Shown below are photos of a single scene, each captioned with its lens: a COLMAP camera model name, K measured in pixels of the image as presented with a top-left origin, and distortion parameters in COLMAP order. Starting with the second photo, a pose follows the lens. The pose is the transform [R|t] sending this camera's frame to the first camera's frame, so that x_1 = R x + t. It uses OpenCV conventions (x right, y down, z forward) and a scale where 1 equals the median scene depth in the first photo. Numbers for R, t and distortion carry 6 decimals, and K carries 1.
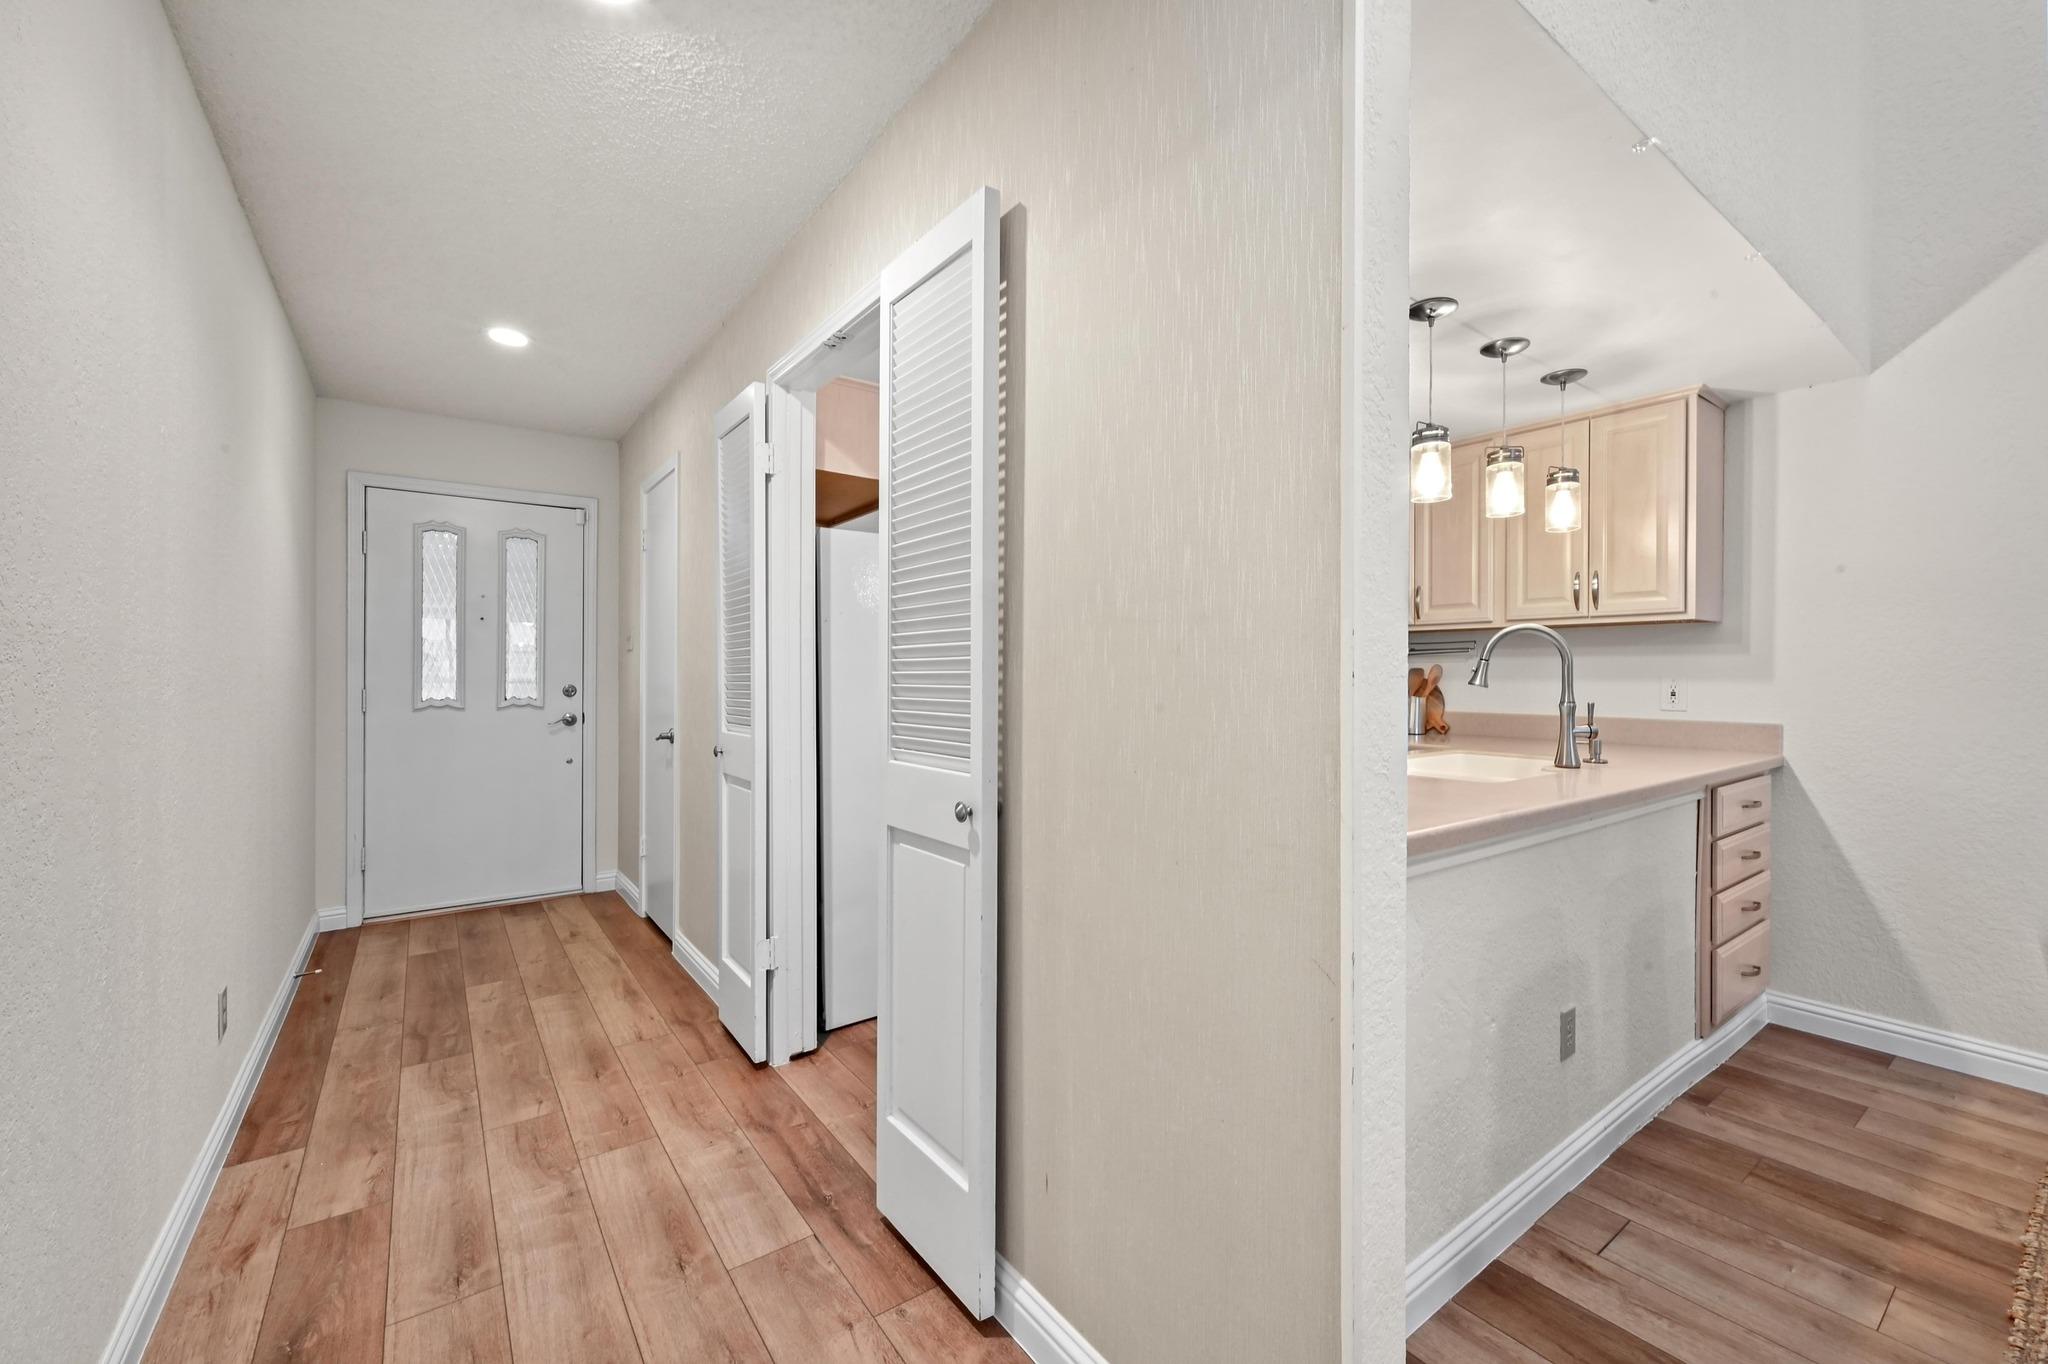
lens RADIAL K [[813.8, 0, 1022.2], [0, 813.8, 686.6], [0, 0, 1]] dist [0.000690, -0.000043]
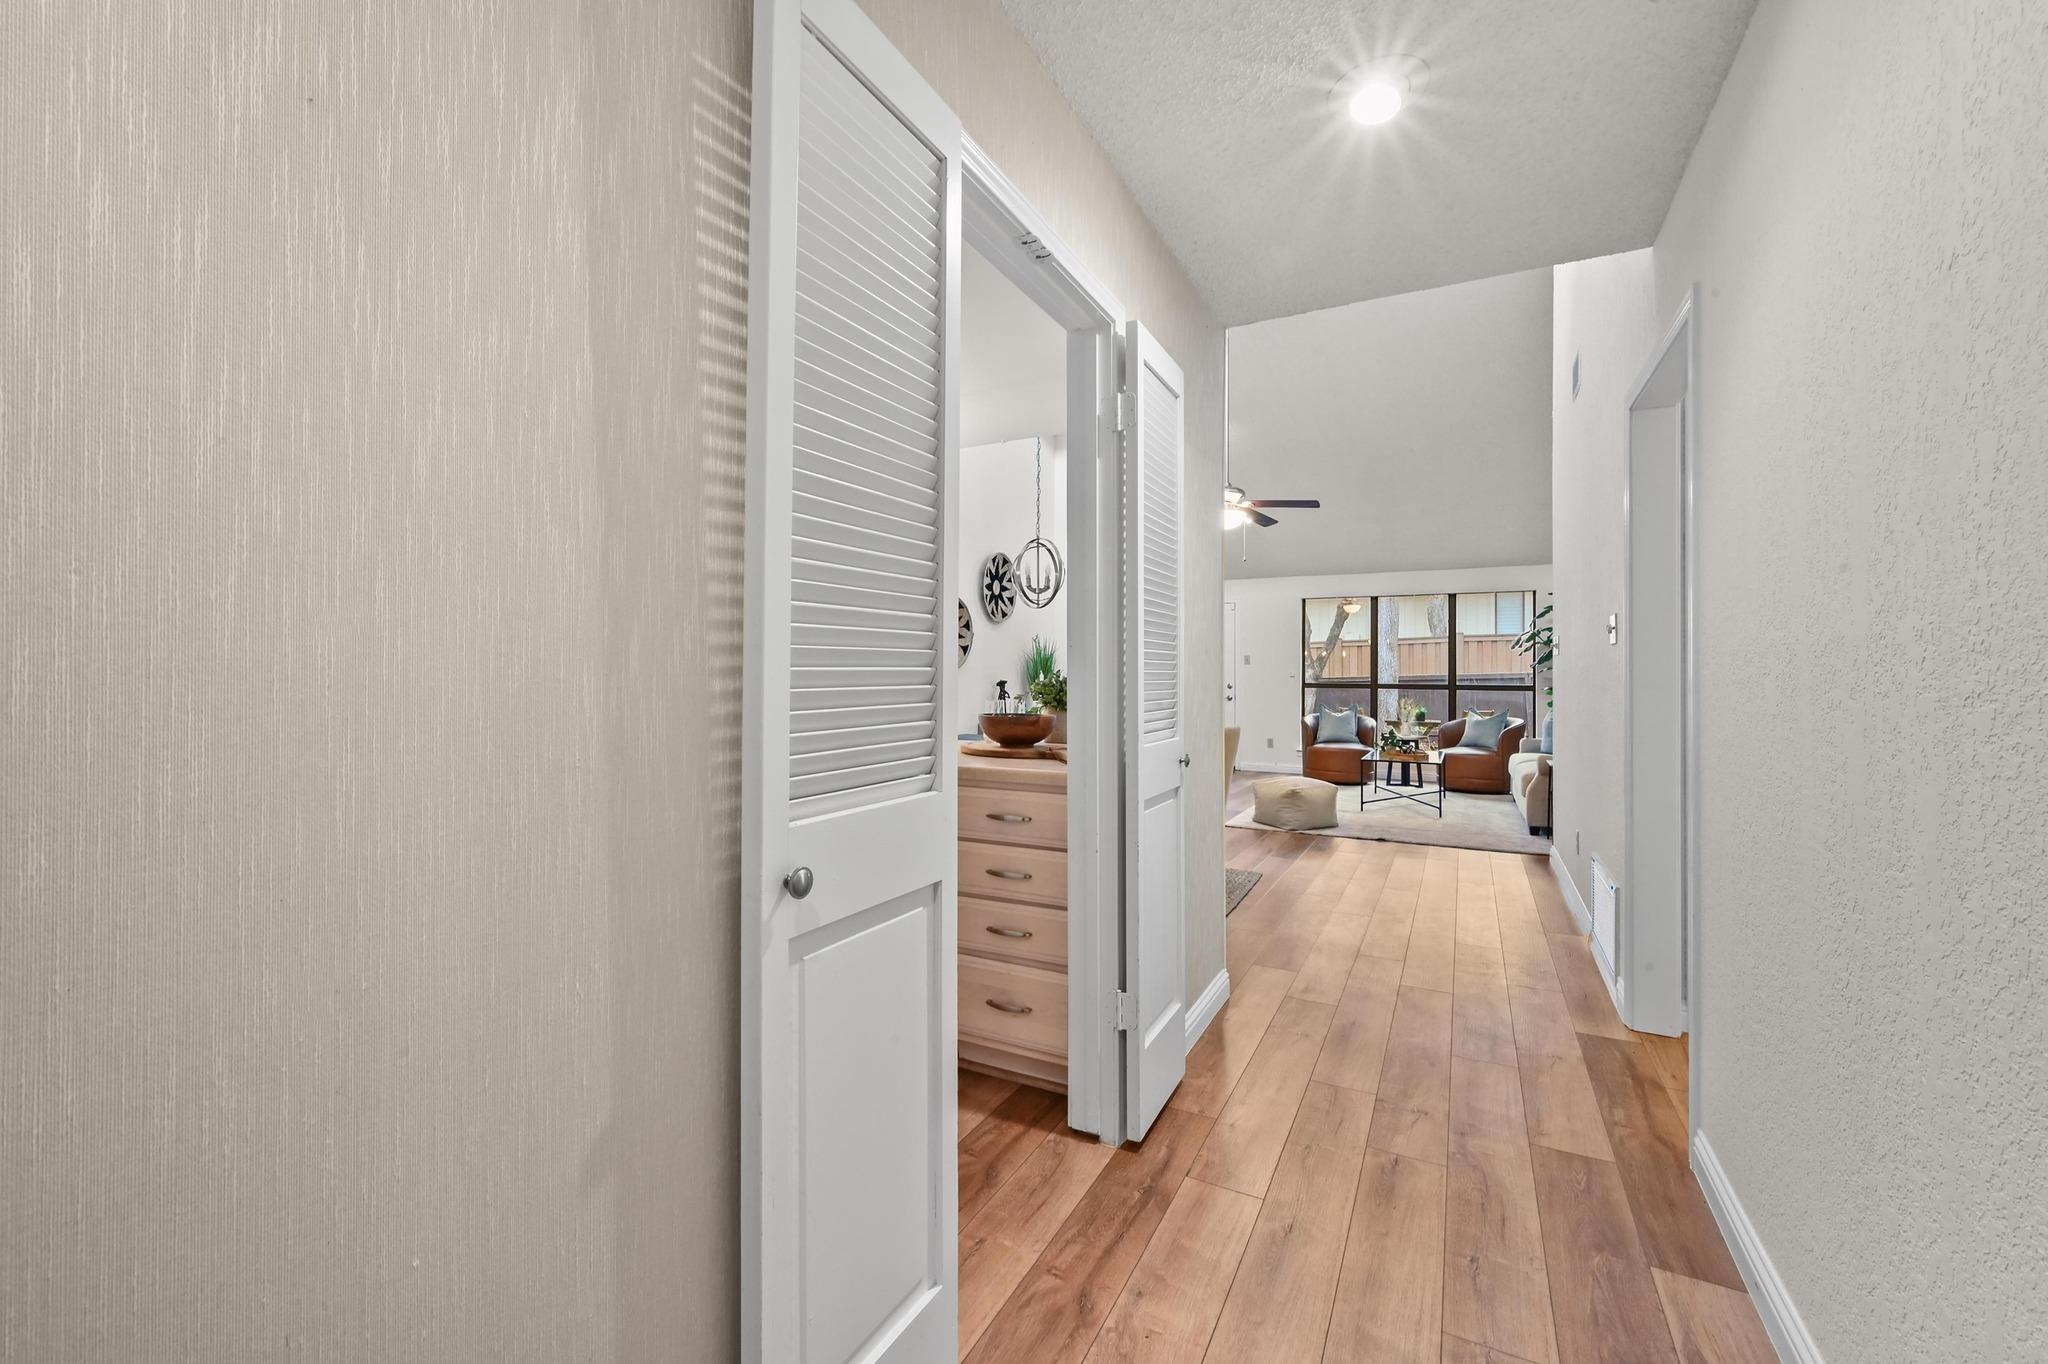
lens RADIAL K [[834.4, 0, 1018.3], [0, 834.4, 681.8], [0, 0, 1]] dist [0.000173, -0.000016]
pose [[-0.431782, -0.011263, 0.901908, -0.960944], [0.007986, 0.999835, 0.016309, -0.019049], [-0.901943, 0.014244, -0.431621, 1.378840]]
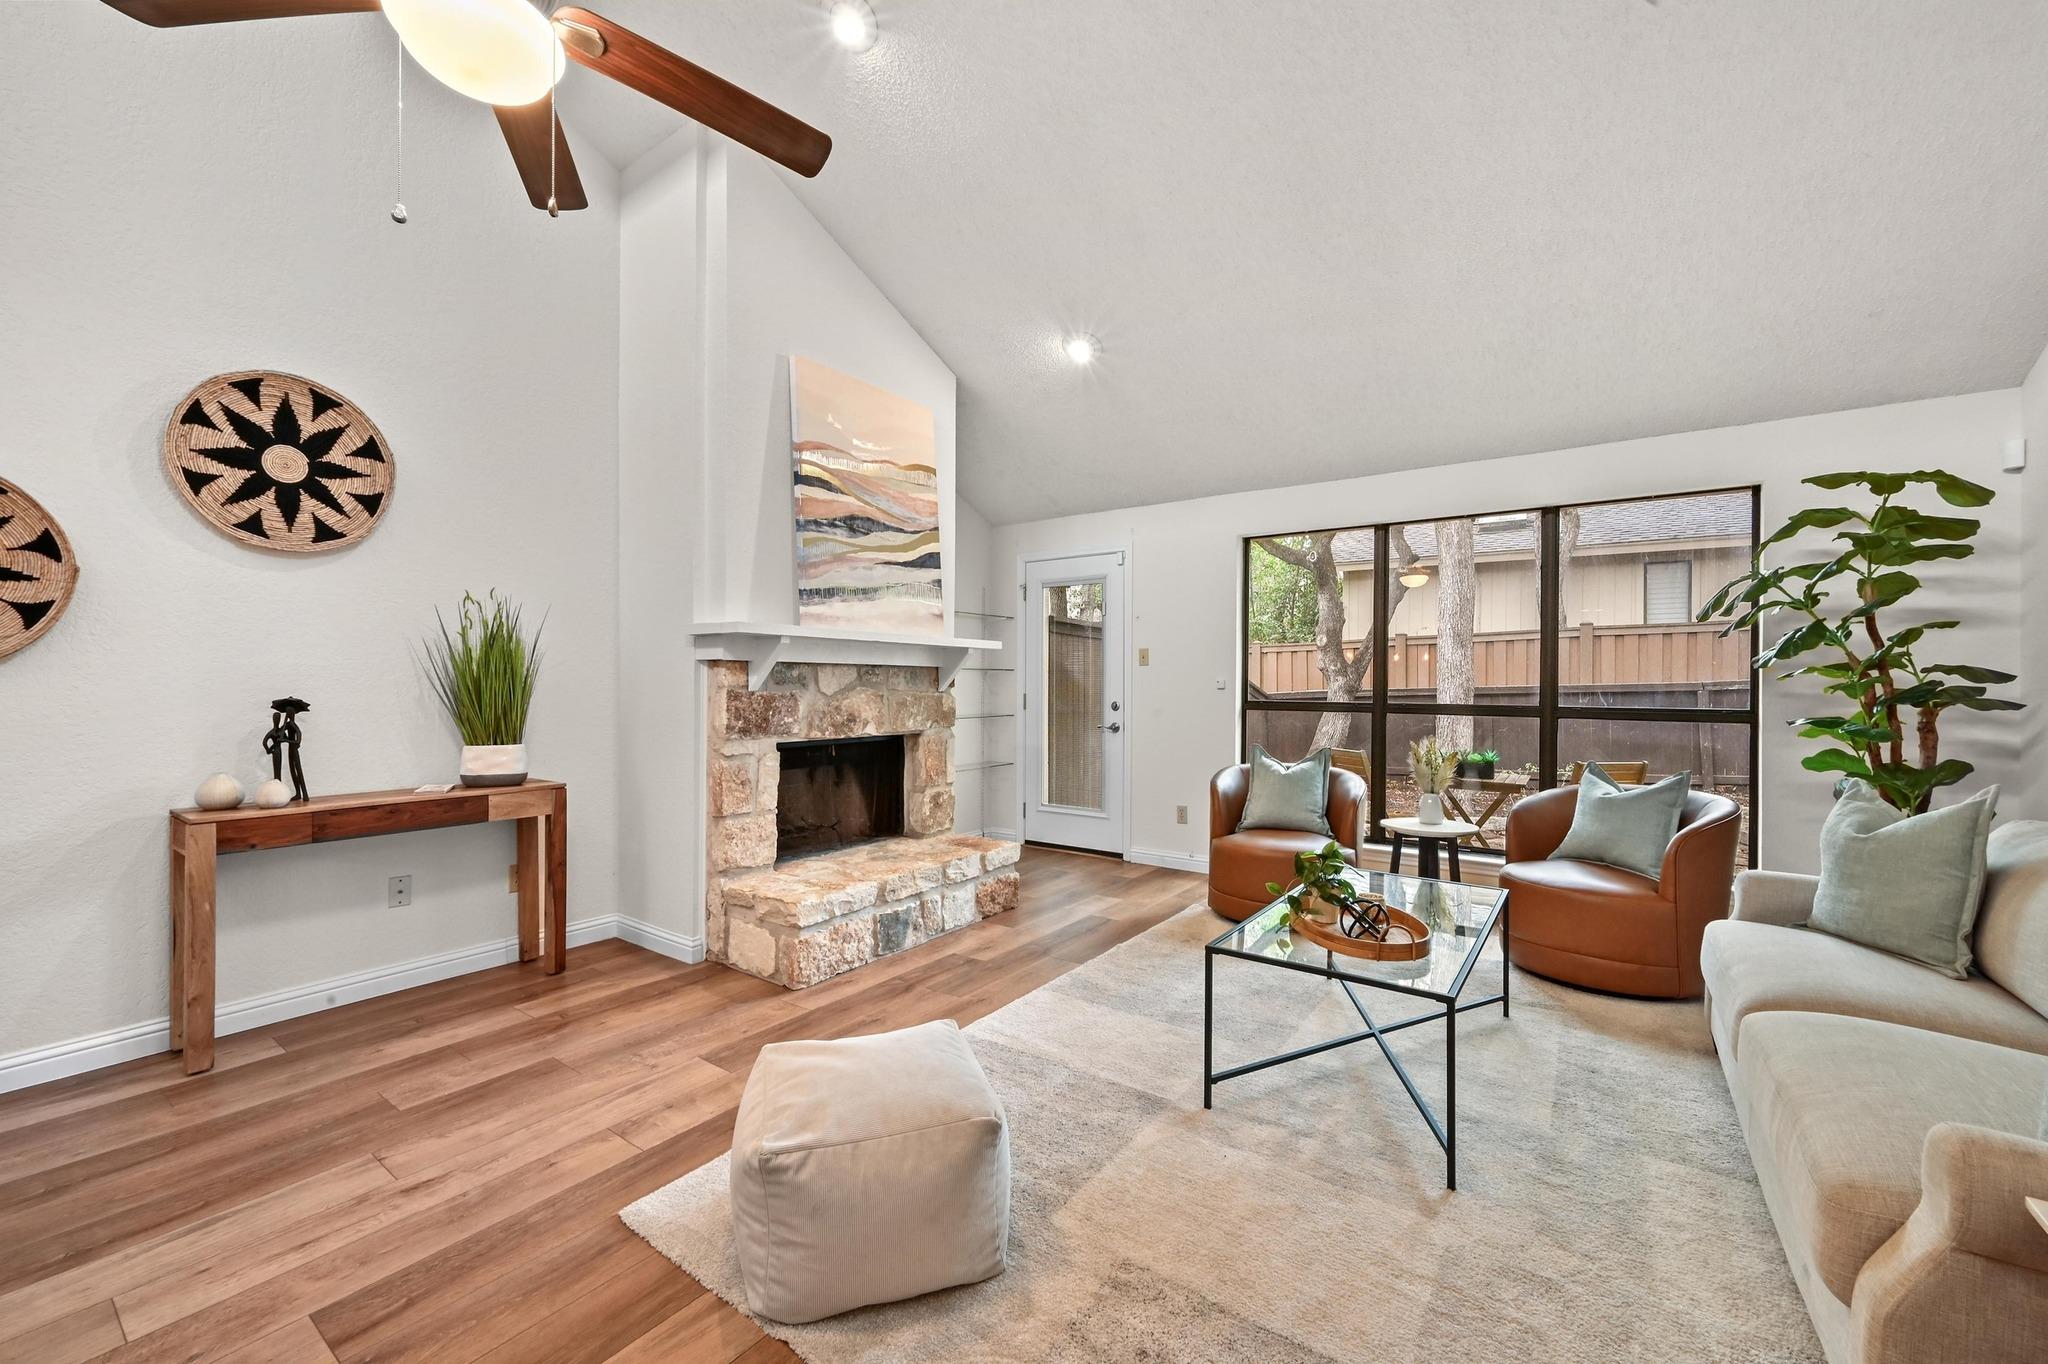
lens RADIAL K [[813.8, 0, 1022.2], [0, 813.8, 686.6], [0, 0, 1]] dist [0.000690, -0.000043]
pose [[-0.311400, -0.006881, 0.950254, 0.503382], [0.007535, 0.999924, 0.009710, 0.007598], [-0.950249, 0.010184, -0.311325, -0.701141]]
